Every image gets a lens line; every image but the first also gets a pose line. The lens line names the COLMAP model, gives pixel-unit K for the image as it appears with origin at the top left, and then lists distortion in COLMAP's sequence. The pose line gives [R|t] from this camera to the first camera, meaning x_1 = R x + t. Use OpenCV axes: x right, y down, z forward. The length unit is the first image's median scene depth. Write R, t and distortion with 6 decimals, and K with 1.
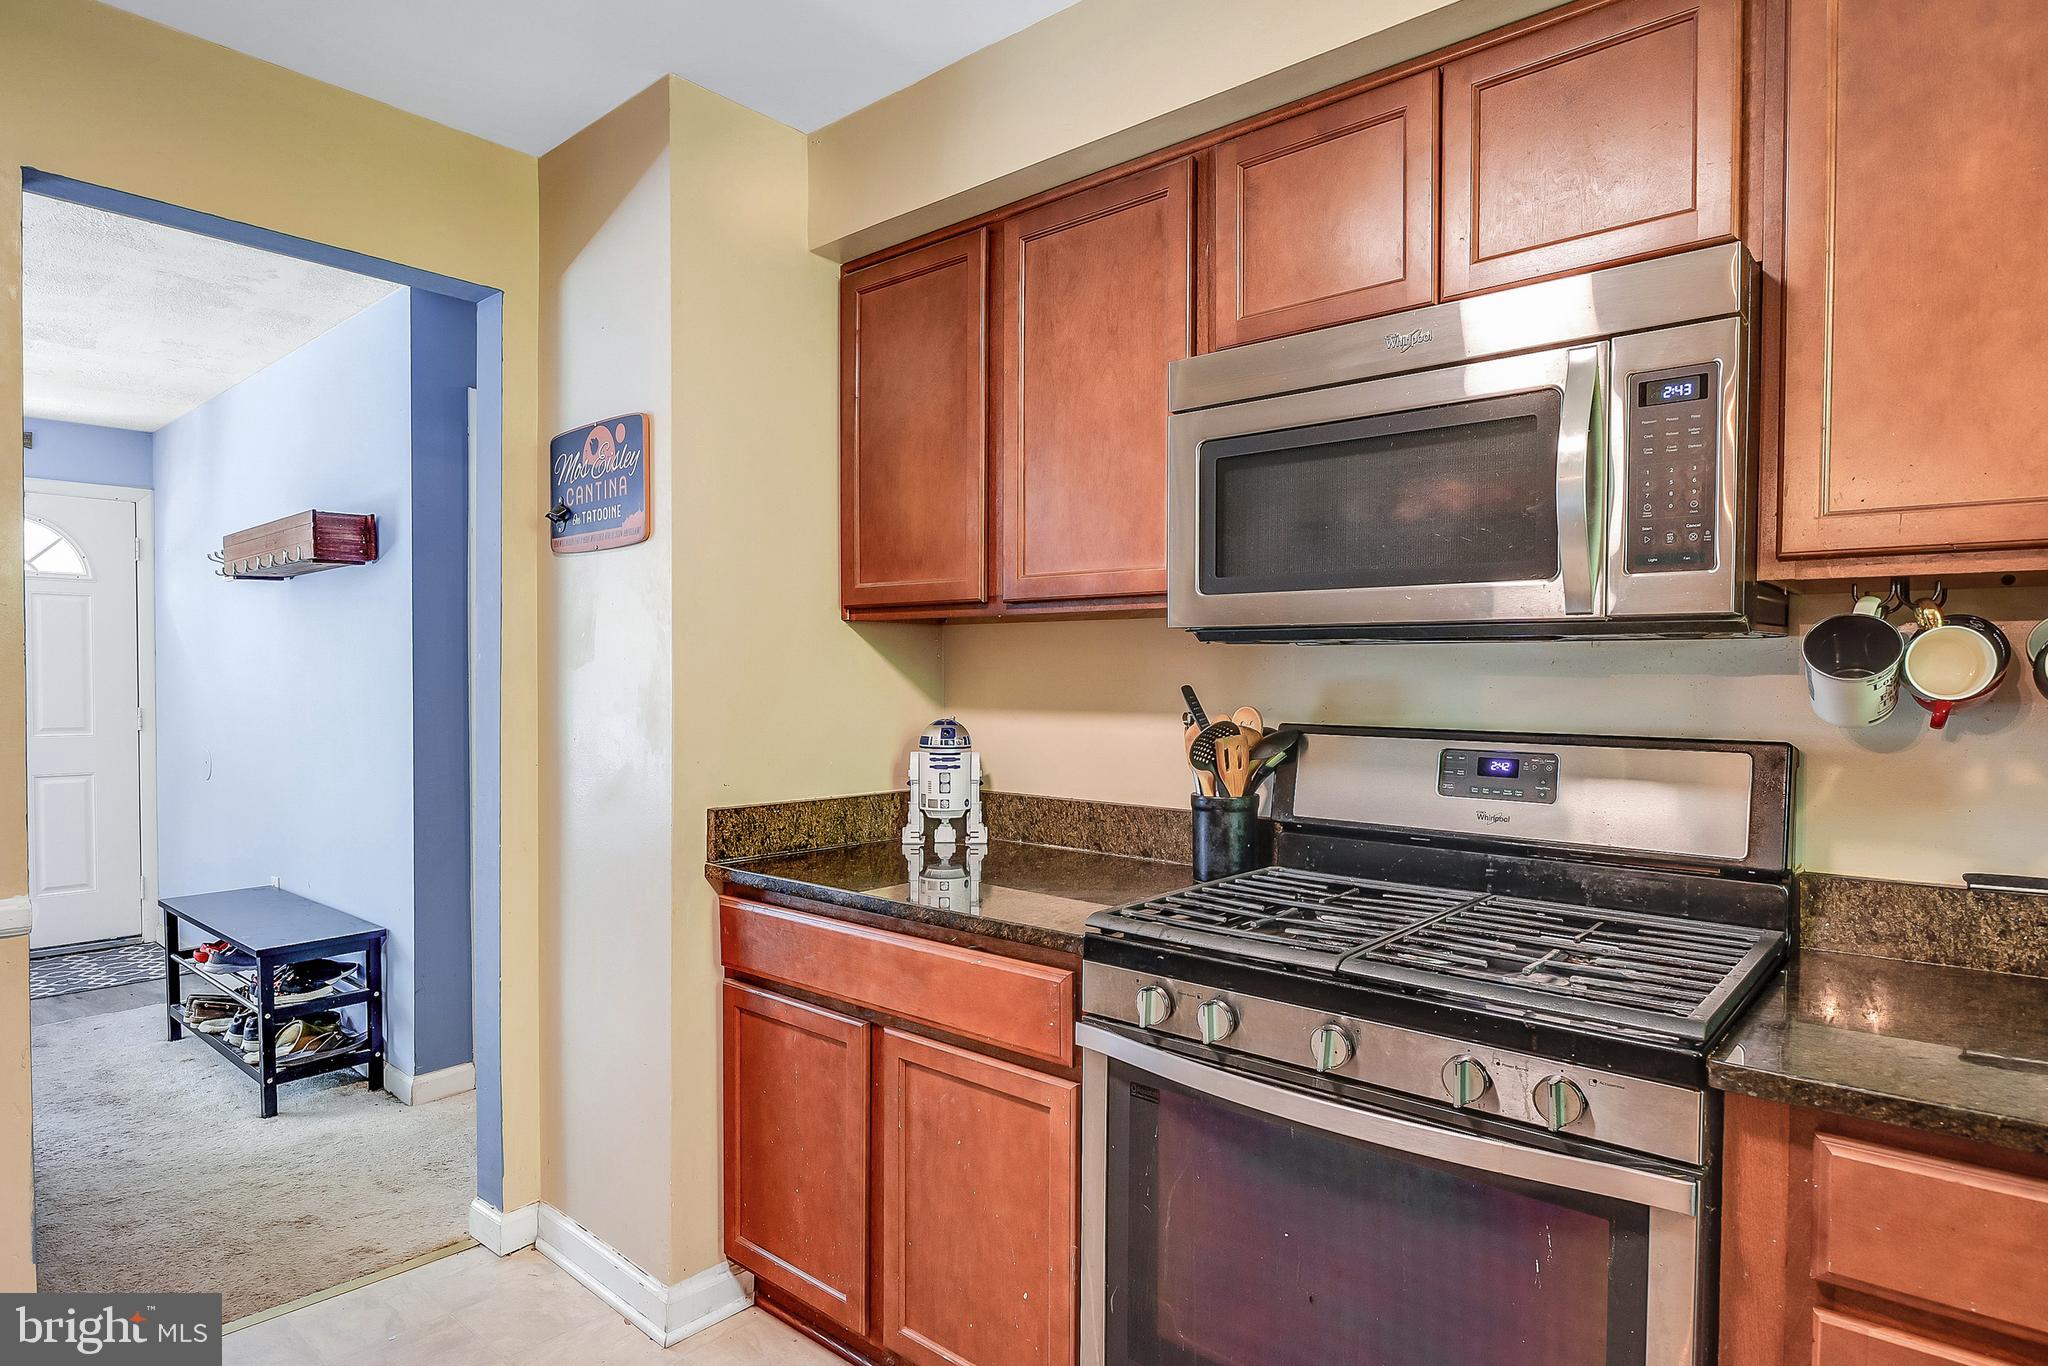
lens RADIAL K [[1145.0, 0, 1022.8], [0, 1145.0, 684.2], [0, 0, 1]] dist [-0.000949, -0.001025]
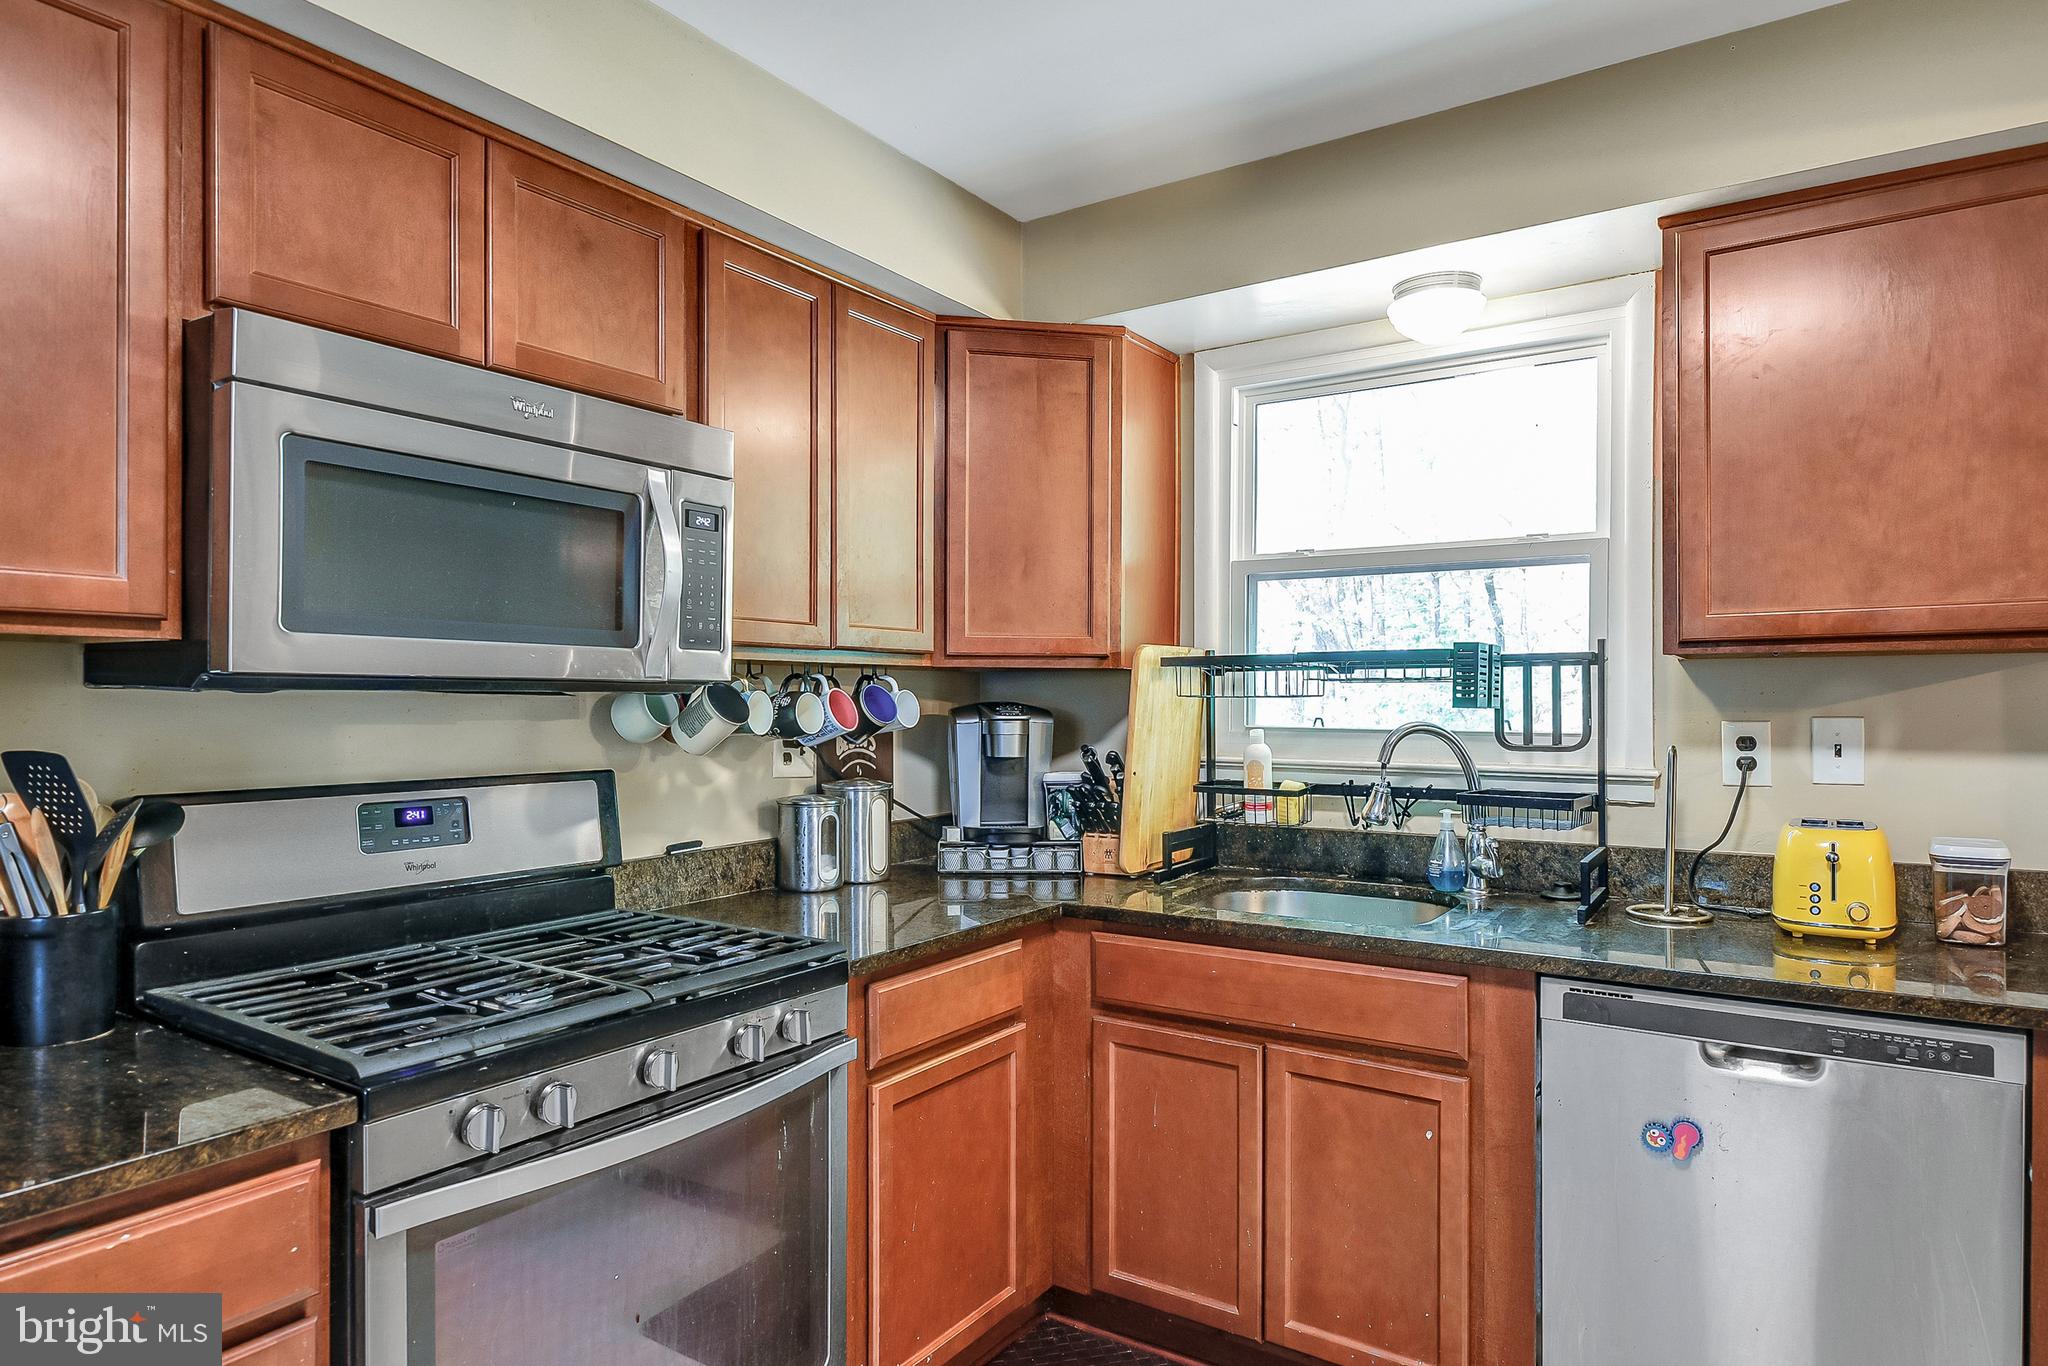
lens RADIAL K [[1145.0, 0, 1019.3], [0, 1145.0, 687.1], [0, 0, 1]] dist [-0.000949, -0.001025]
pose [[-0.109488, 0.005007, 0.993976, -0.651406], [0.005523, 0.999975, -0.004429, -0.034104], [-0.993973, 0.005005, -0.109513, 0.584317]]
